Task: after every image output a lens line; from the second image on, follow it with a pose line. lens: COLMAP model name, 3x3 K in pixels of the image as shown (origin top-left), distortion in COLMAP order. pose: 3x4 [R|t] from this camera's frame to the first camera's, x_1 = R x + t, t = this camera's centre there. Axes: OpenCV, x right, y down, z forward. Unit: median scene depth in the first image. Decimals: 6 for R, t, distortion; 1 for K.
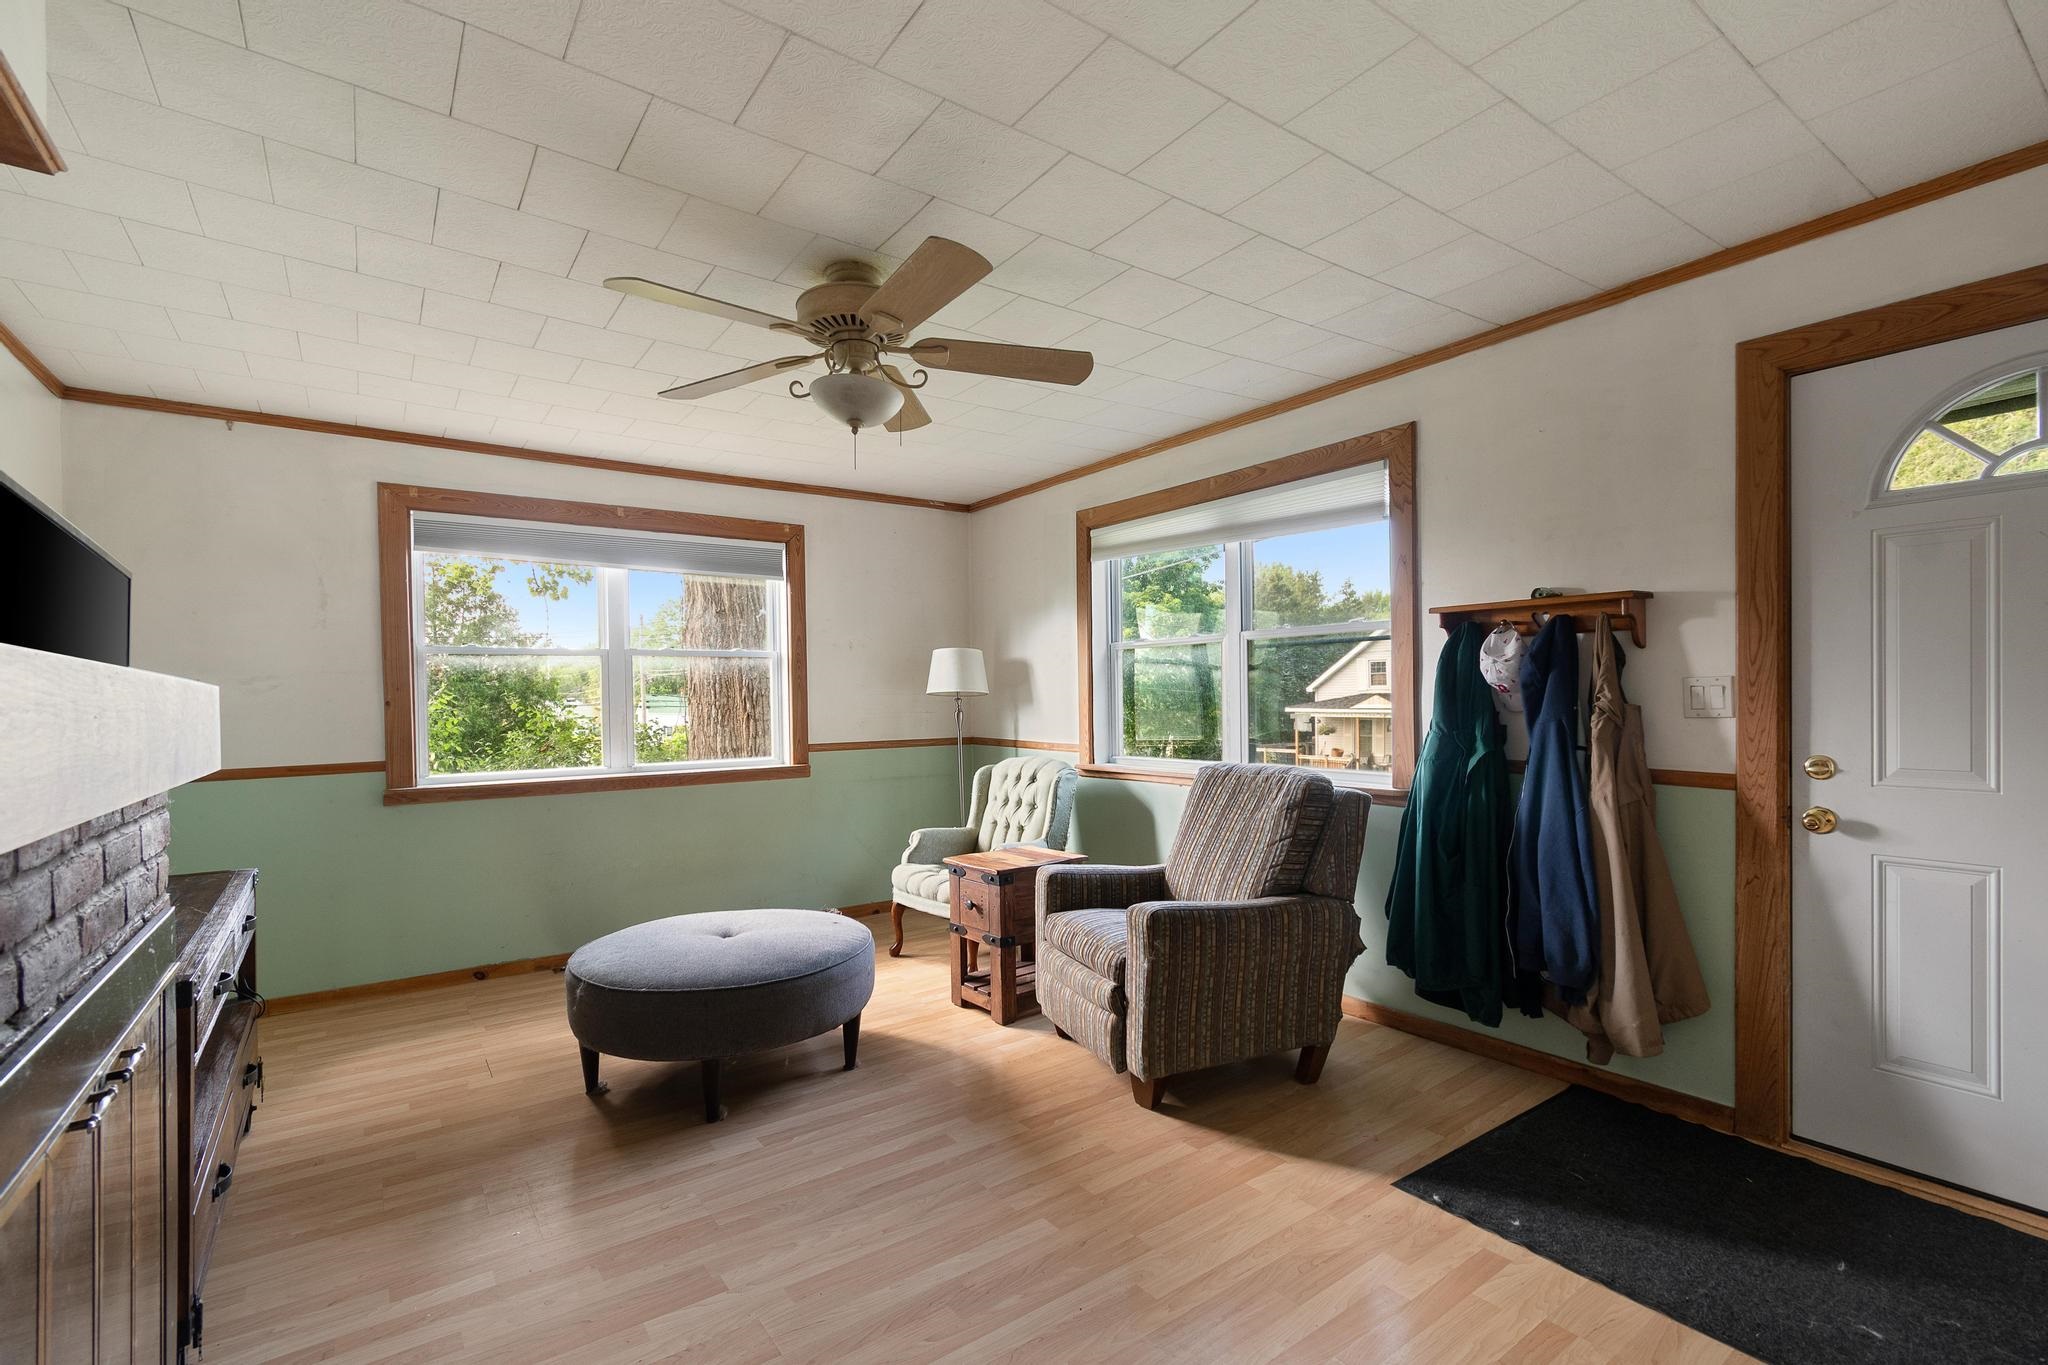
lens RADIAL K [[924.6, 0, 1026.6], [0, 924.6, 673.3], [0, 0, 1]] dist [0.001559, -0.000724]
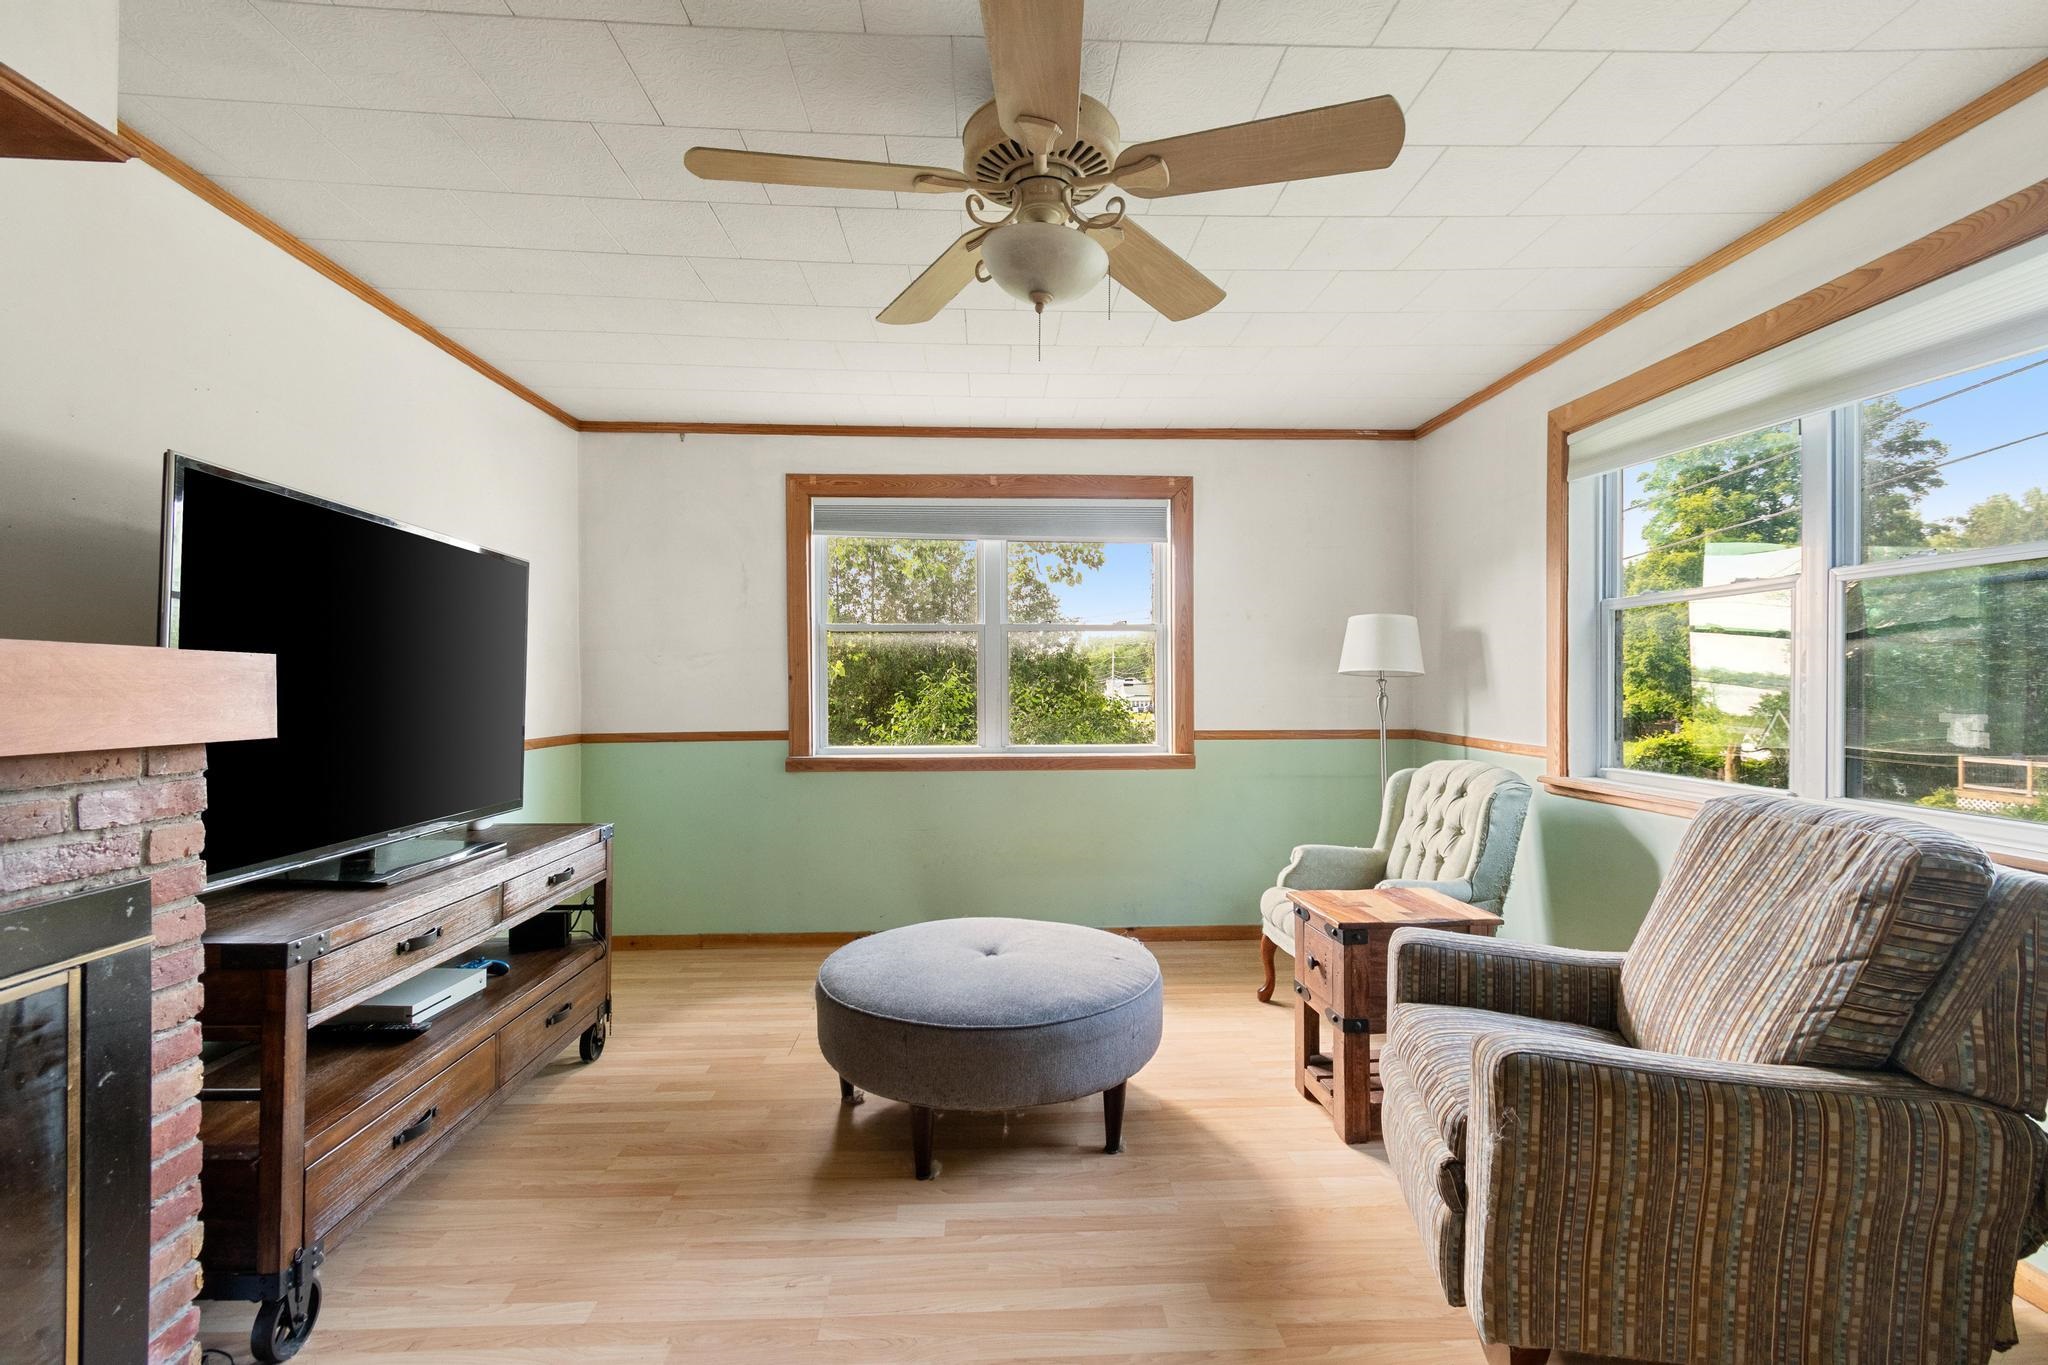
lens RADIAL K [[924.6, 0, 1026.6], [0, 924.6, 673.3], [0, 0, 1]] dist [0.001559, -0.000724]
pose [[0.834604, 0.007458, -0.550799, 0.146845], [0.003946, 0.999802, 0.019516, 0.008090], [0.550836, -0.018461, 0.834410, 0.267425]]
